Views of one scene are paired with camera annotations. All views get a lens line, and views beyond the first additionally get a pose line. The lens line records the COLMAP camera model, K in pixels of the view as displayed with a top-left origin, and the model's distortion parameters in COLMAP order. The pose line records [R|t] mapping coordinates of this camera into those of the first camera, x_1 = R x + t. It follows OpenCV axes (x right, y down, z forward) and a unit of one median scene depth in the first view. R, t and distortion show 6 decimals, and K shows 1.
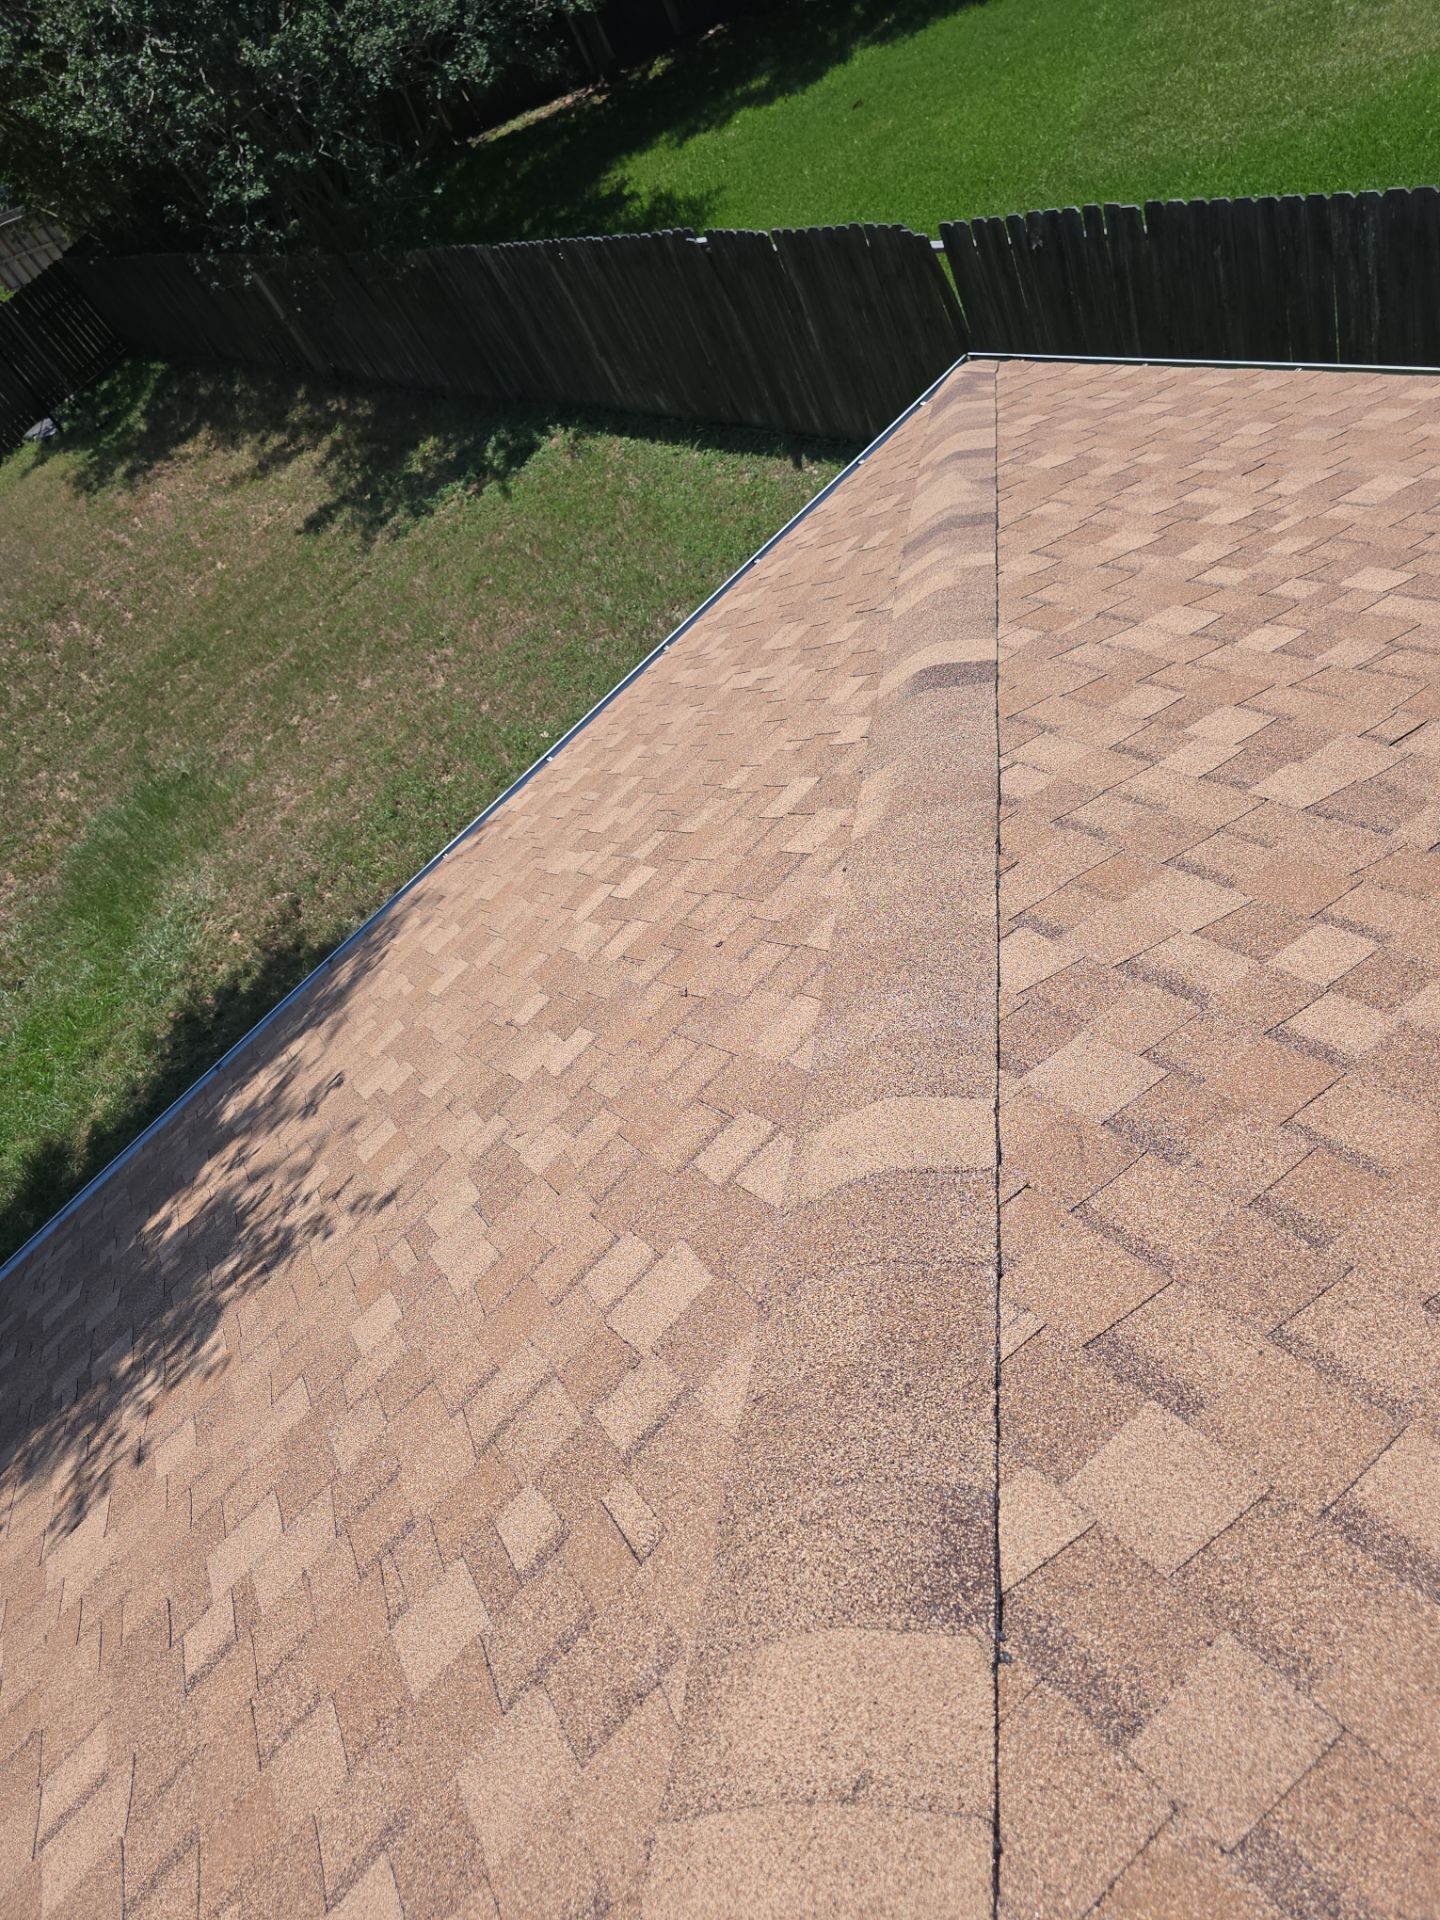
lens RADIAL K [[1272.2, 0, 765.2], [0, 1272.2, 956.0], [0, 0, 1]] dist [0.083107, -0.065797]
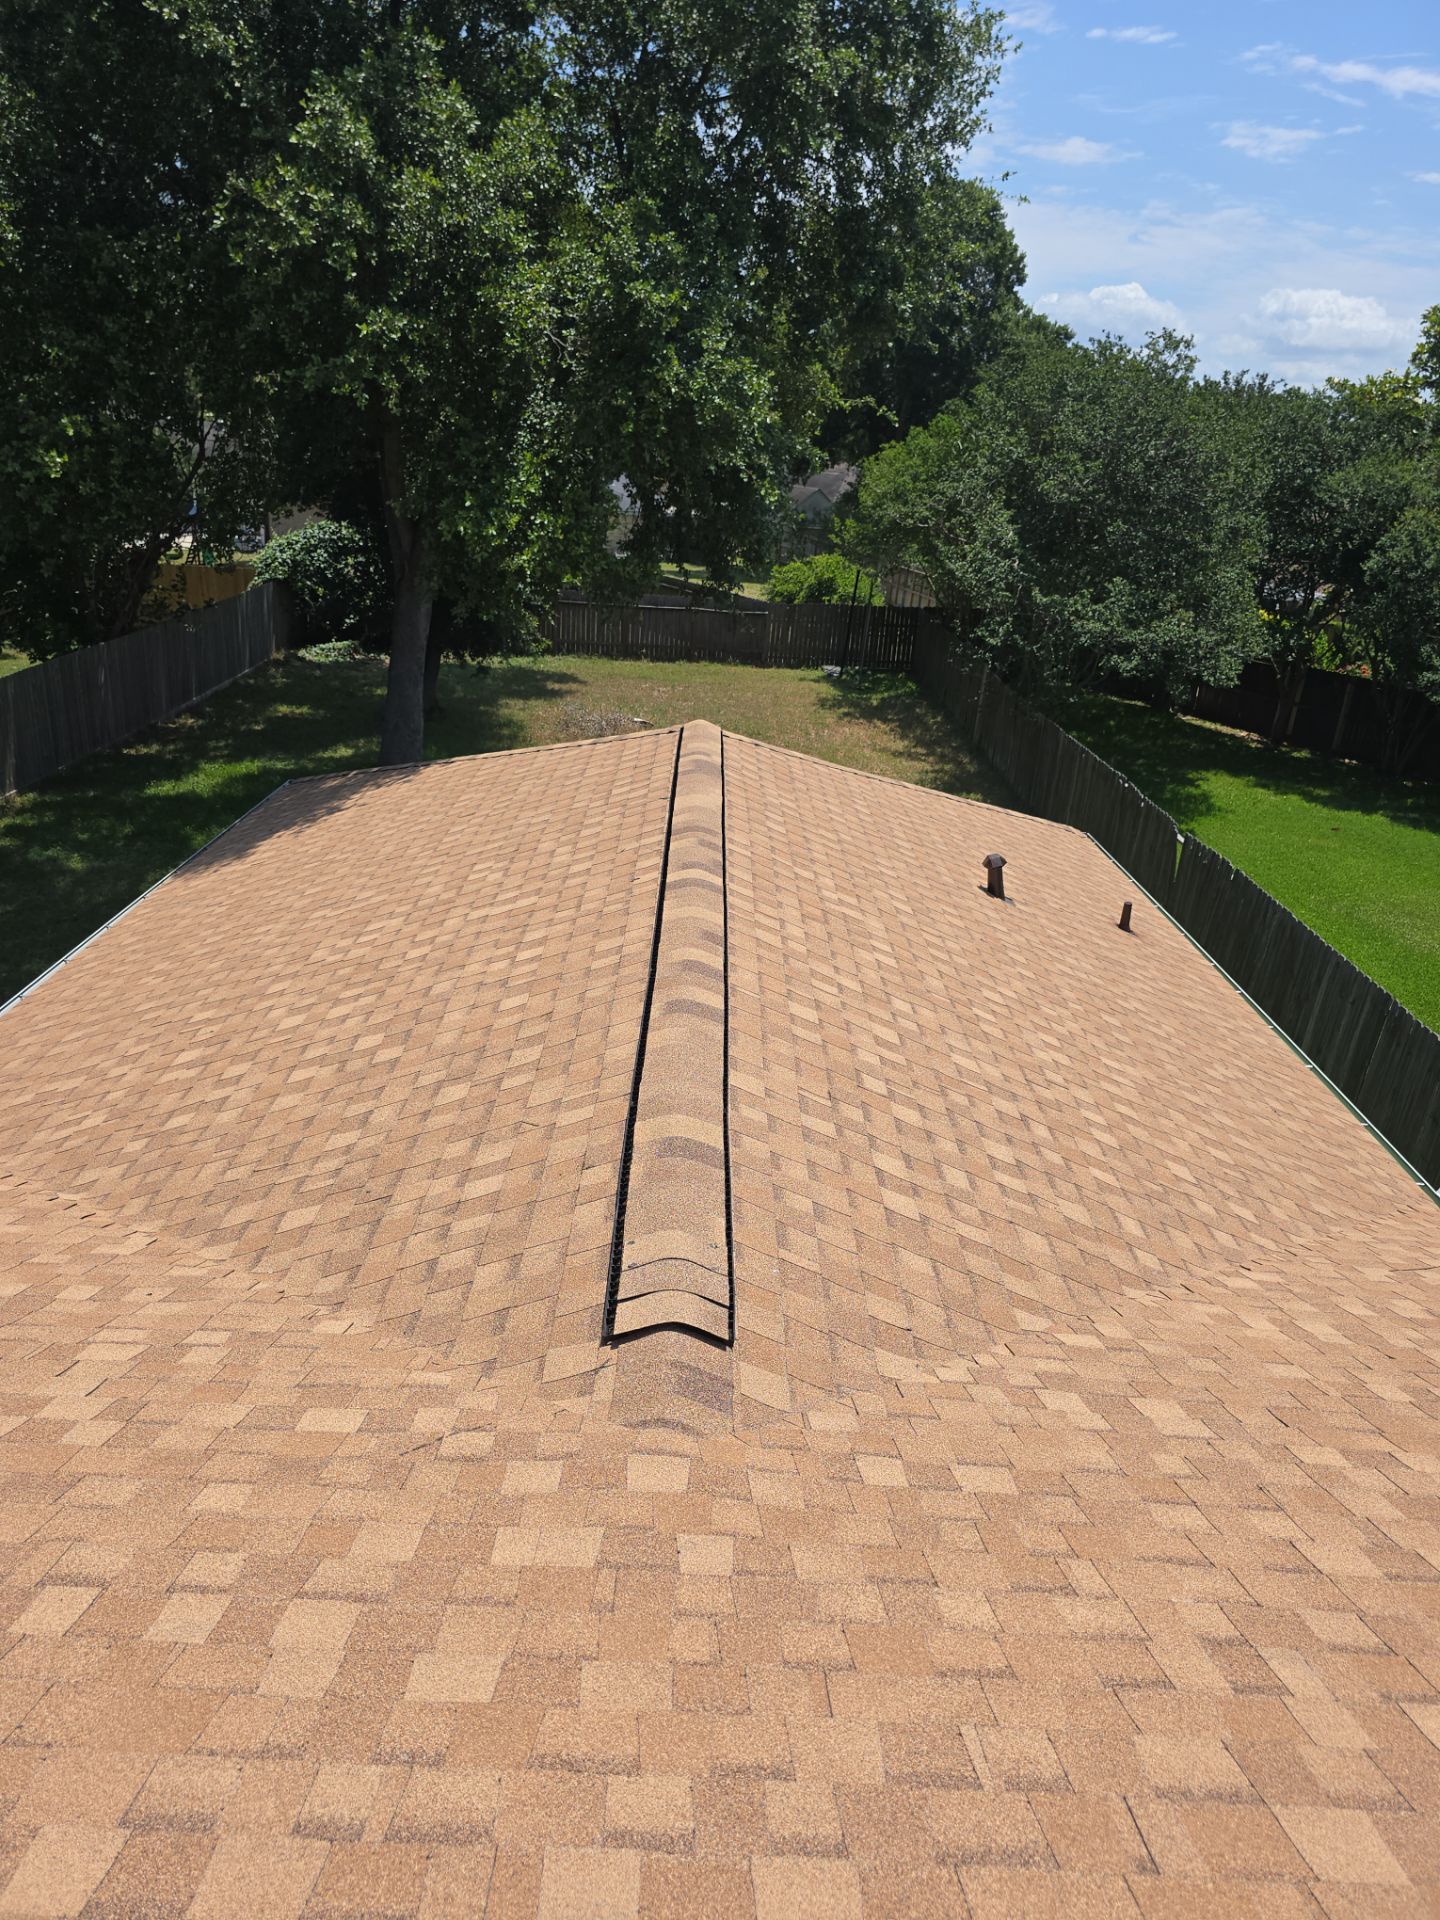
lens RADIAL K [[1239.9, 0, 726.5], [0, 1239.9, 989.3], [0, 0, 1]] dist [0.033784, -0.035687]
pose [[0.638858, 0.670428, -0.377340, 1.511070], [-0.750207, 0.651563, -0.112495, 0.899958], [0.170441, 0.354952, 0.919217, -2.115092]]
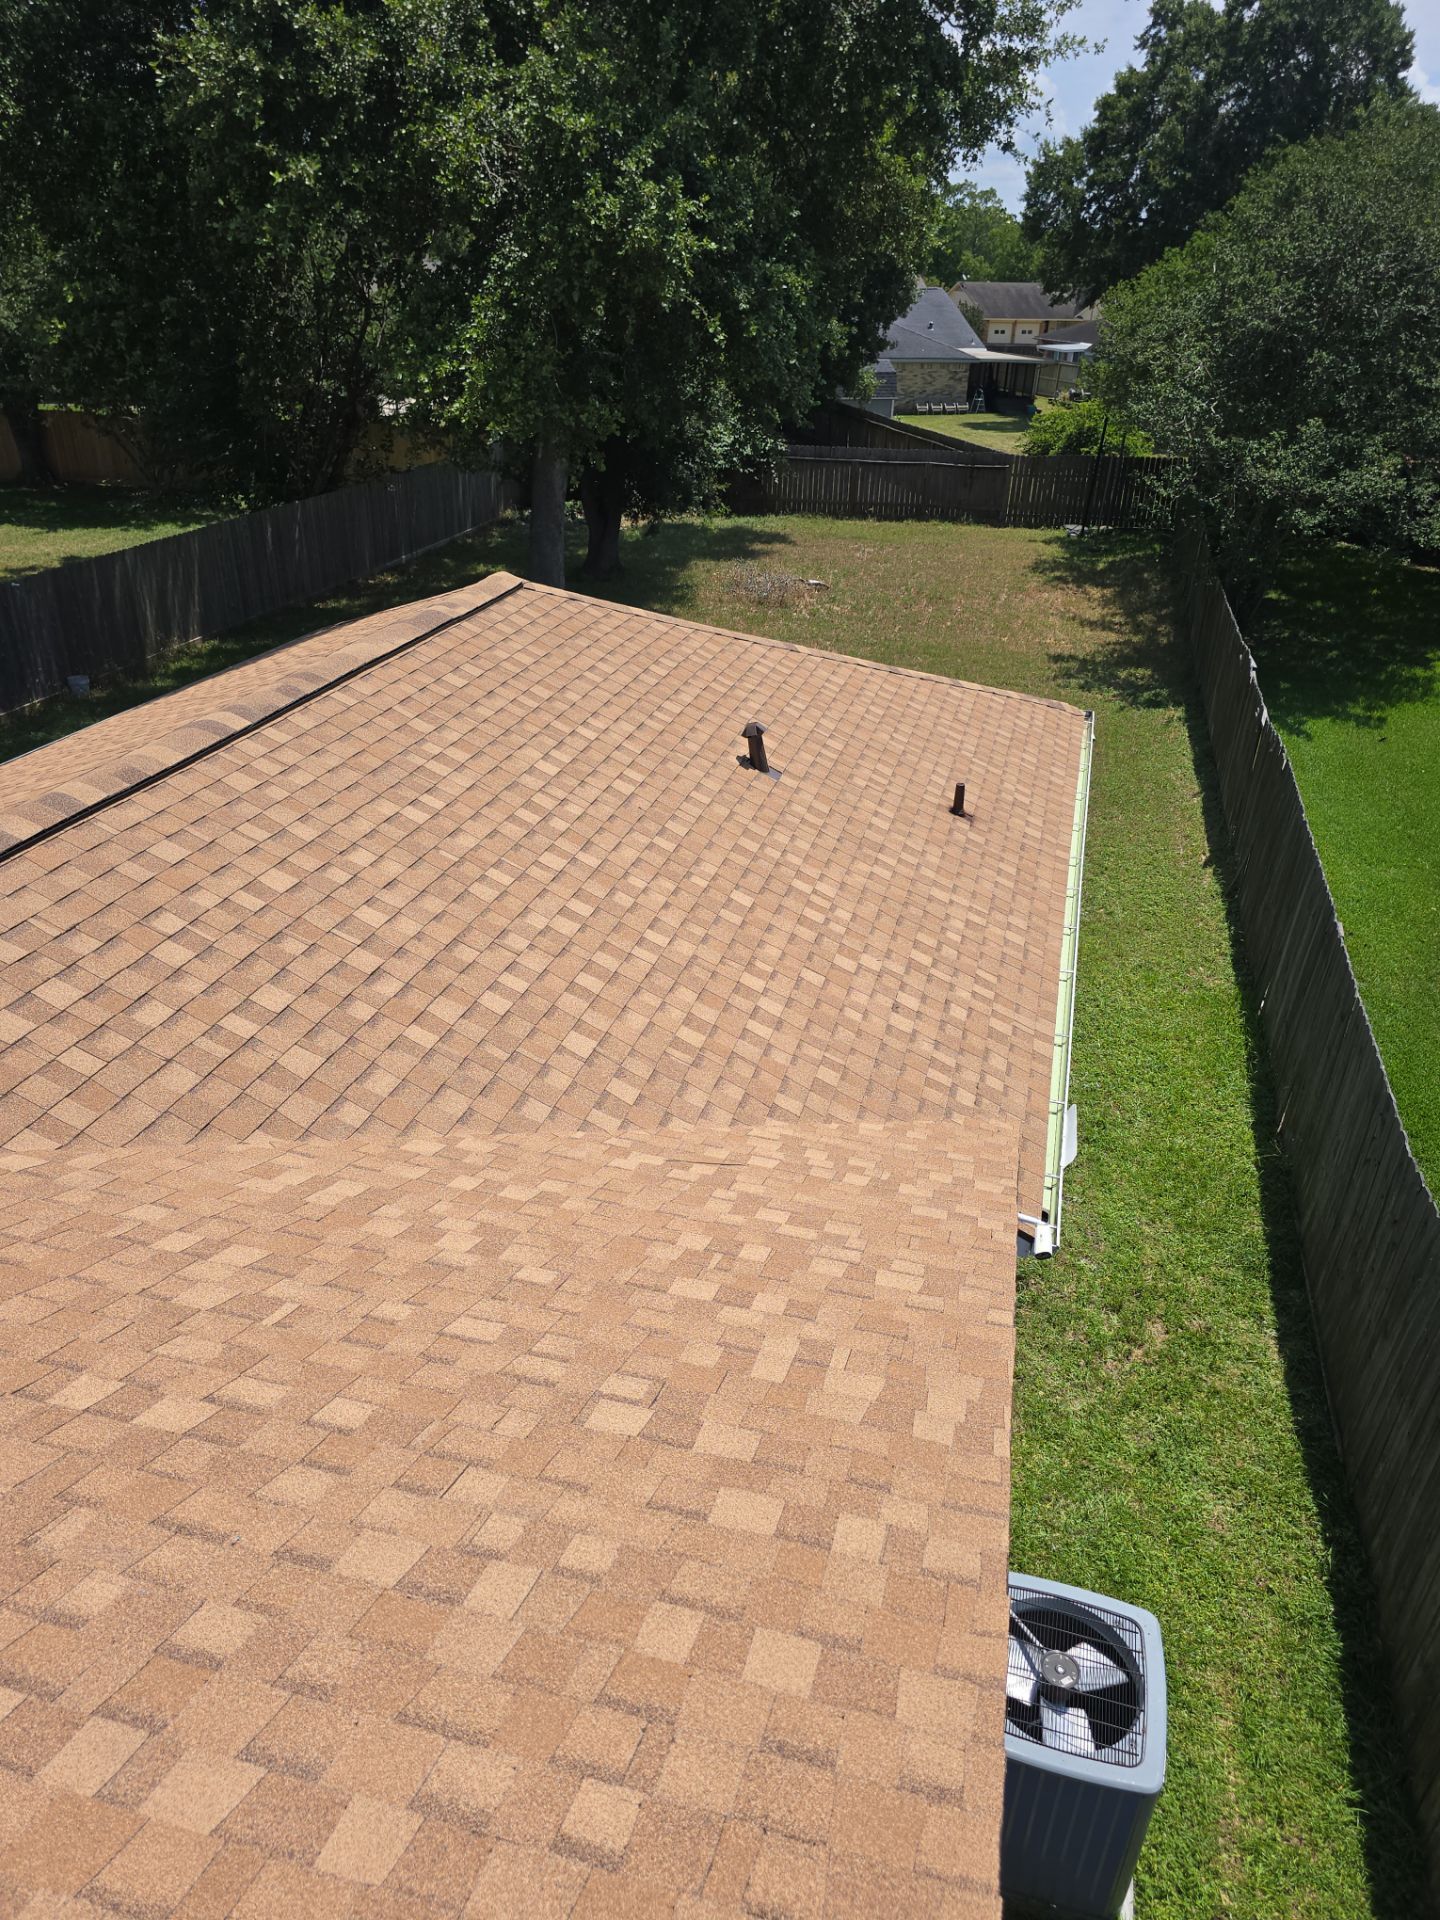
lens RADIAL K [[1239.9, 0, 726.5], [0, 1239.9, 989.3], [0, 0, 1]] dist [0.033784, -0.035687]
pose [[0.477174, 0.756642, -0.446987, 2.191840], [-0.796027, 0.587646, 0.144959, -0.011091], [0.372352, 0.286643, 0.882717, -1.776031]]
